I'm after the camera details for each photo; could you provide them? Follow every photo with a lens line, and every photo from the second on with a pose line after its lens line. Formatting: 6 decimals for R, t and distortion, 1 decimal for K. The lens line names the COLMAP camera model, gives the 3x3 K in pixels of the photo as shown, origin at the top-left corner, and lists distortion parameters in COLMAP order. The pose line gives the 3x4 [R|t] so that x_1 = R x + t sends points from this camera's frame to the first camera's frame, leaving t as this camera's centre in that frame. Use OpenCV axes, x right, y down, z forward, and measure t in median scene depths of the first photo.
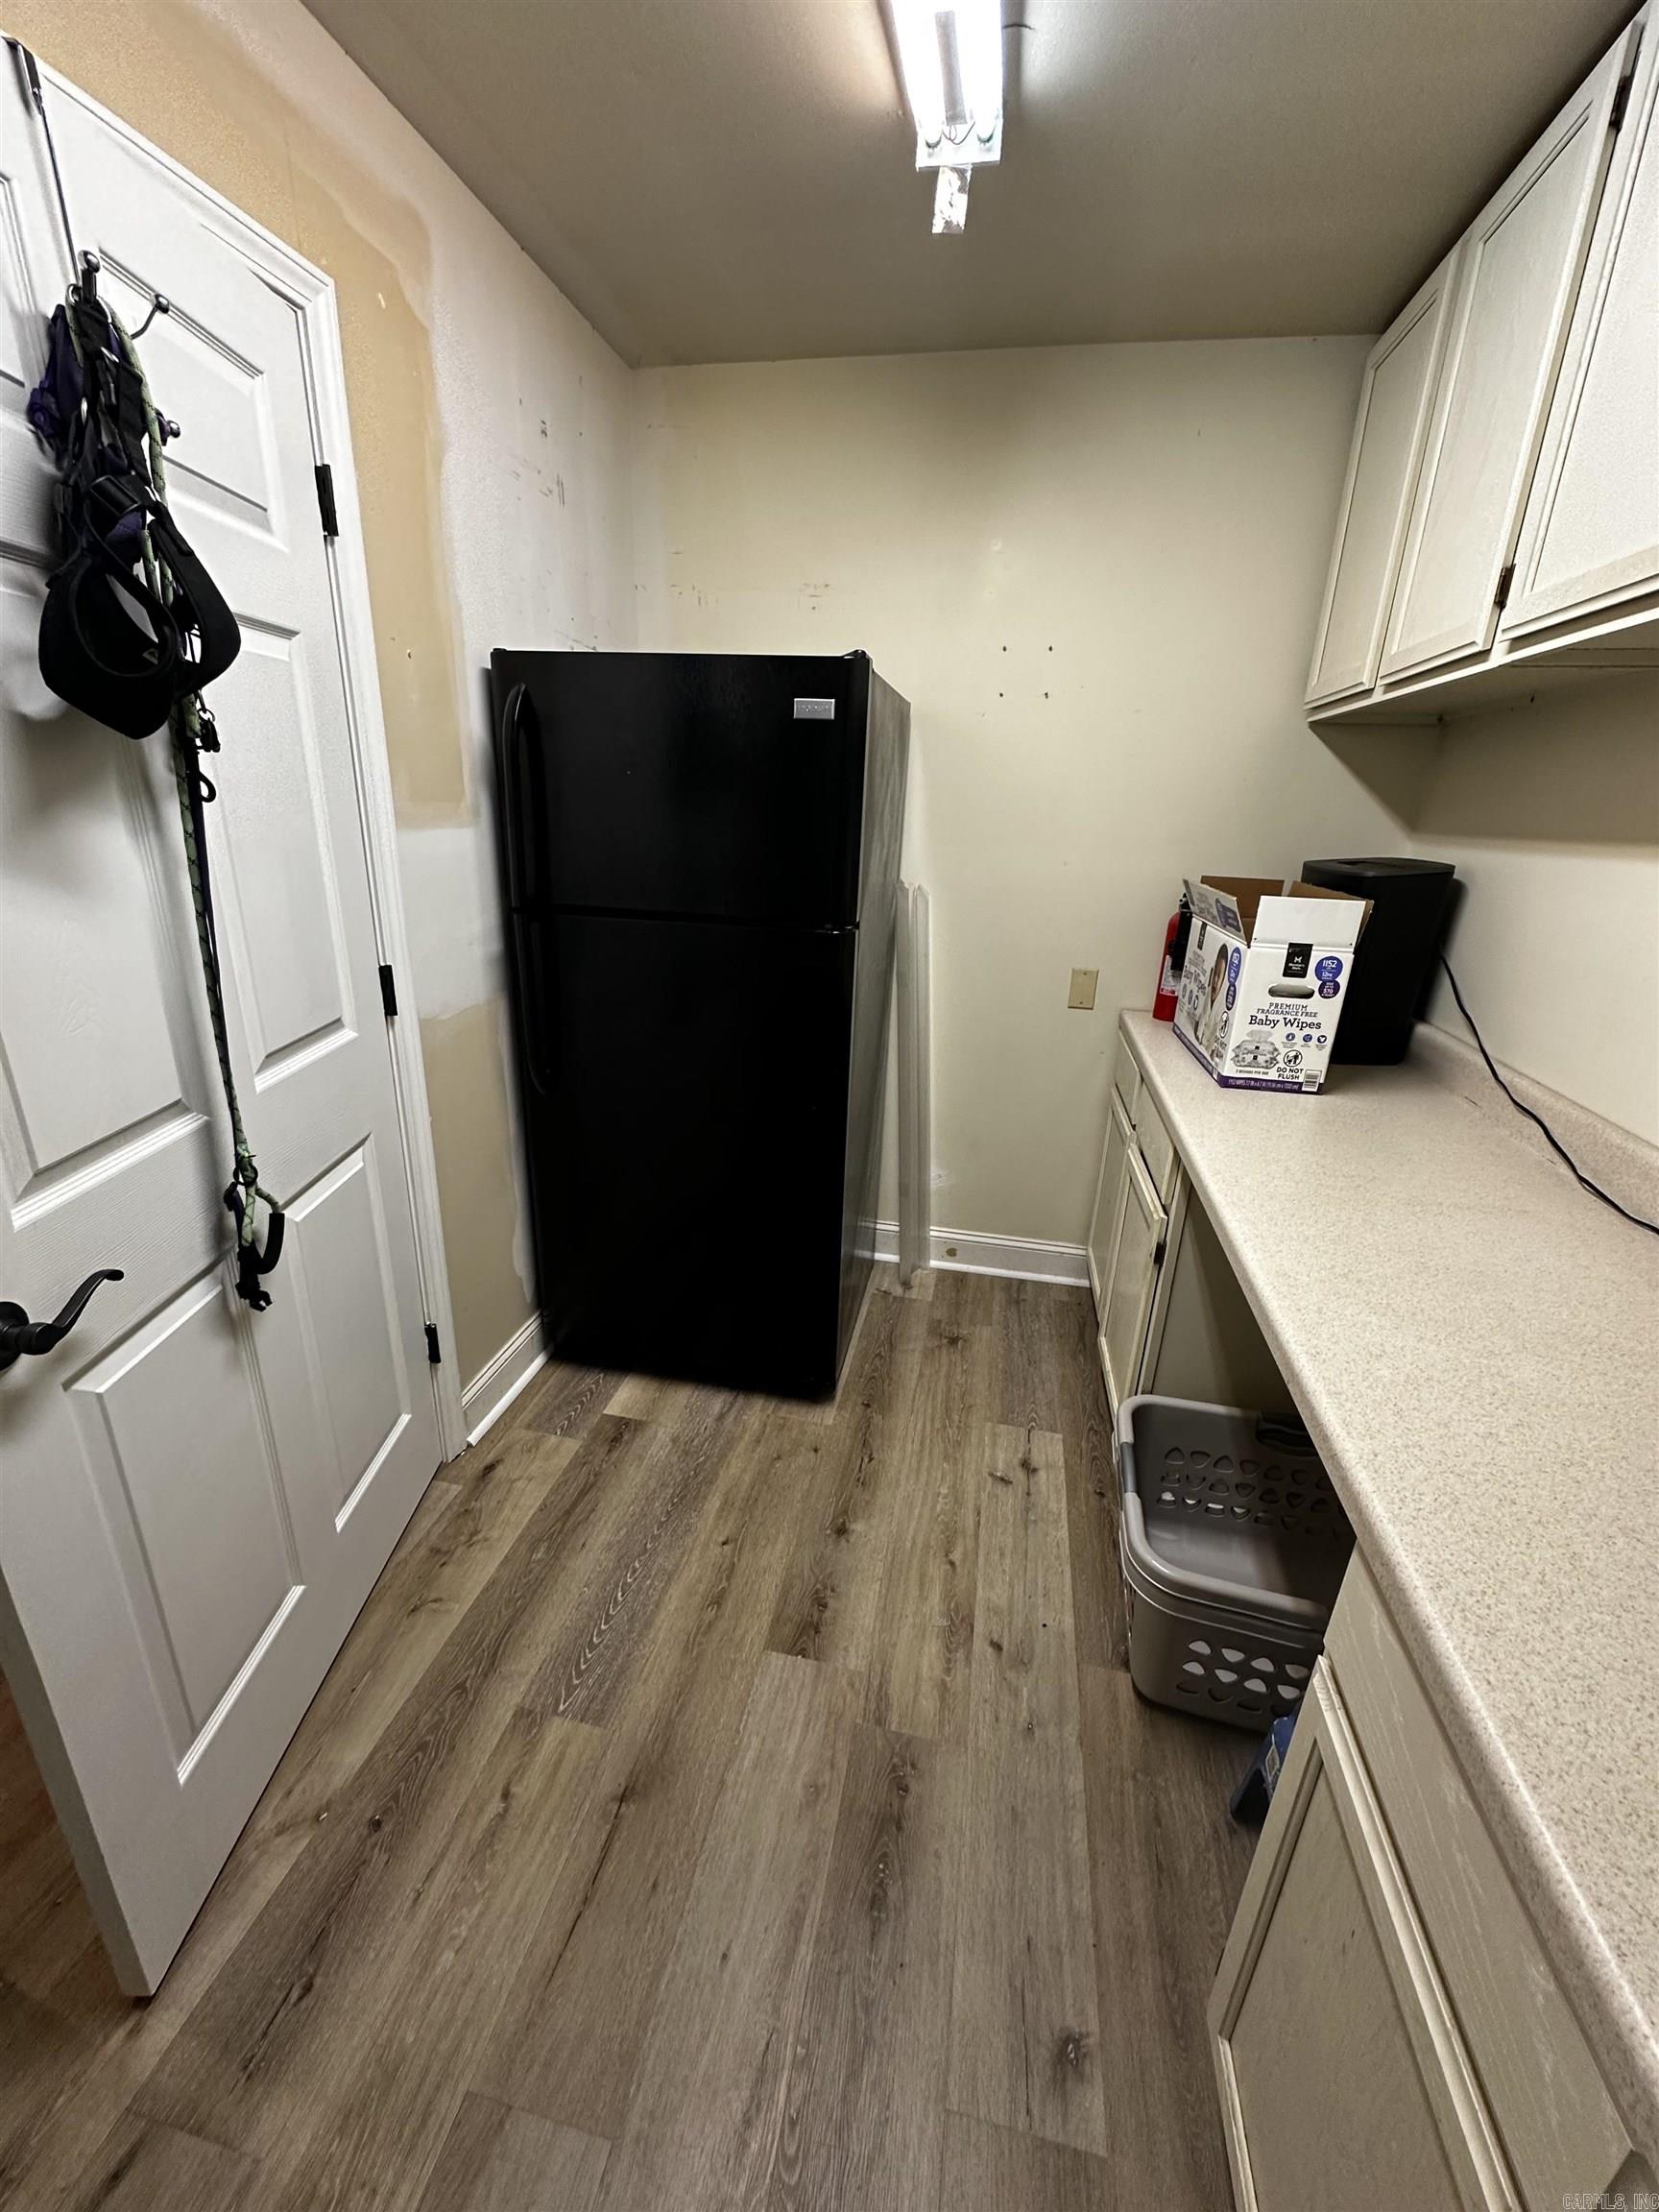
lens RADIAL K [[876.2, 0, 841.5], [0, 876.2, 1103.0], [0, 0, 1]] dist [-0.003100, 0.000233]
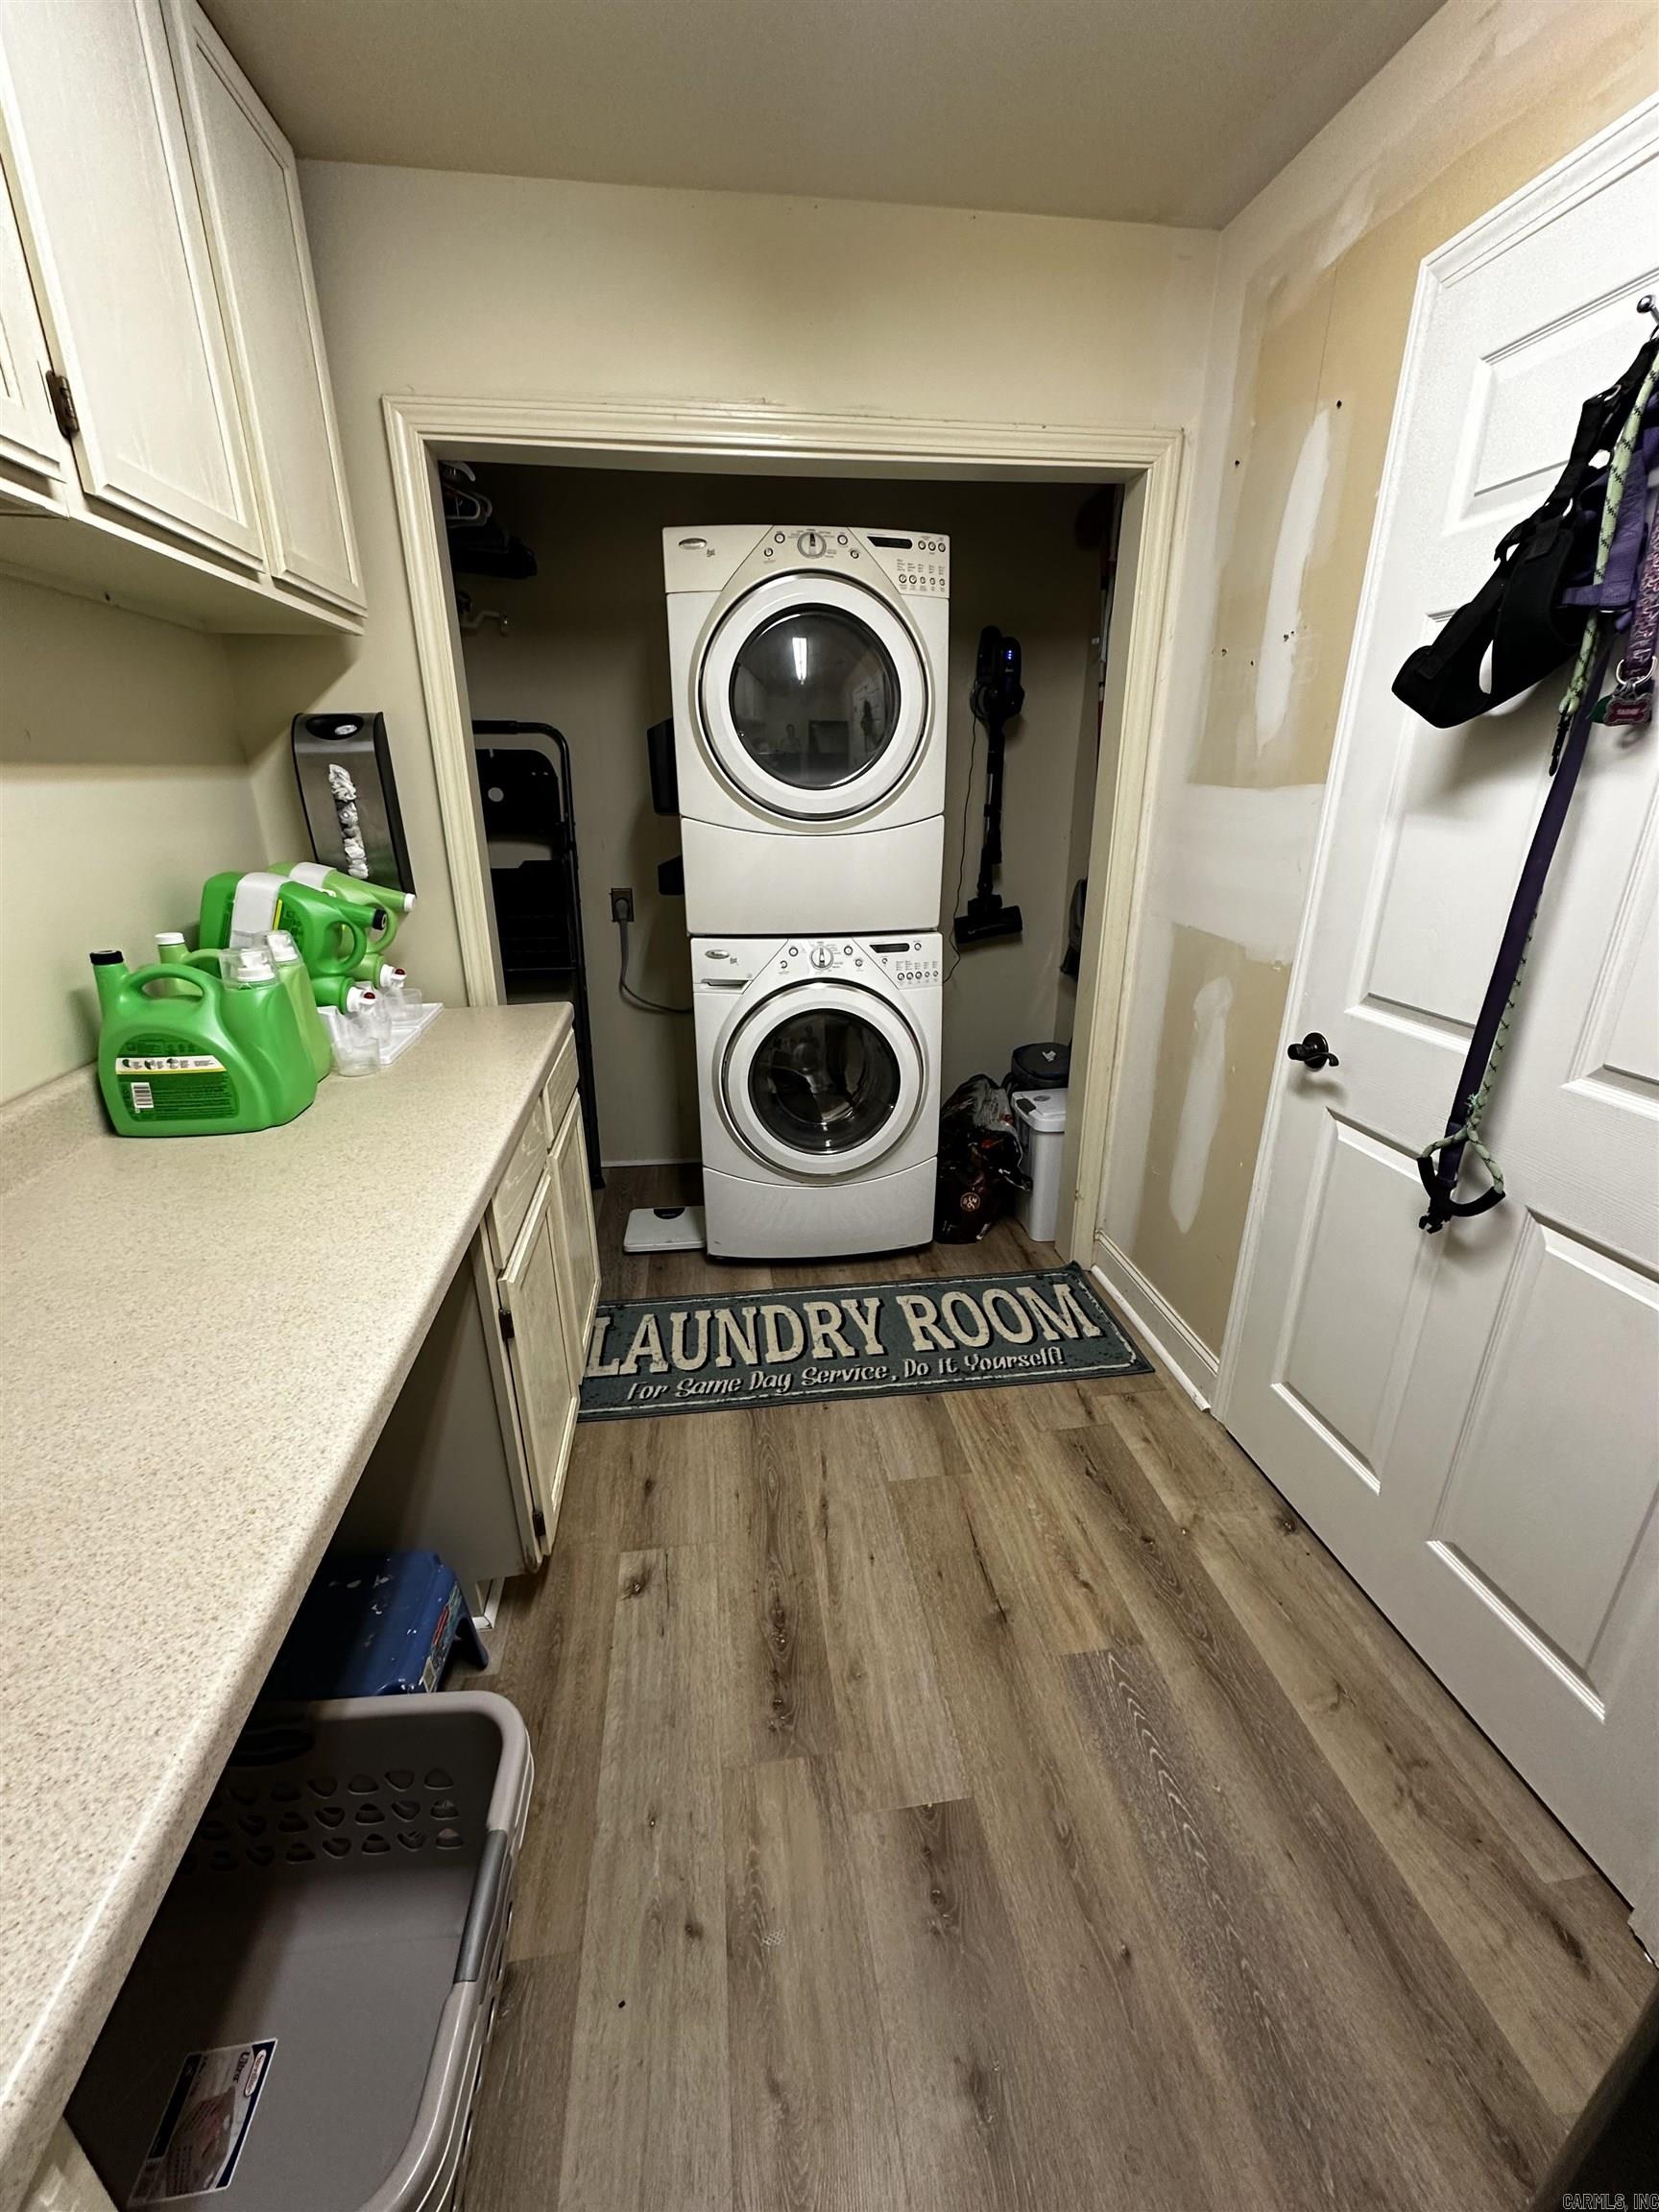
lens RADIAL K [[876.2, 0, 840.4], [0, 876.2, 1097.6], [0, 0, 1]] dist [-0.003100, 0.000233]
pose [[-0.940213, 0.080802, -0.330865, 0.264301], [-0.147602, 0.778818, 0.609636, -0.399654], [0.306943, 0.622023, -0.720328, 1.212682]]
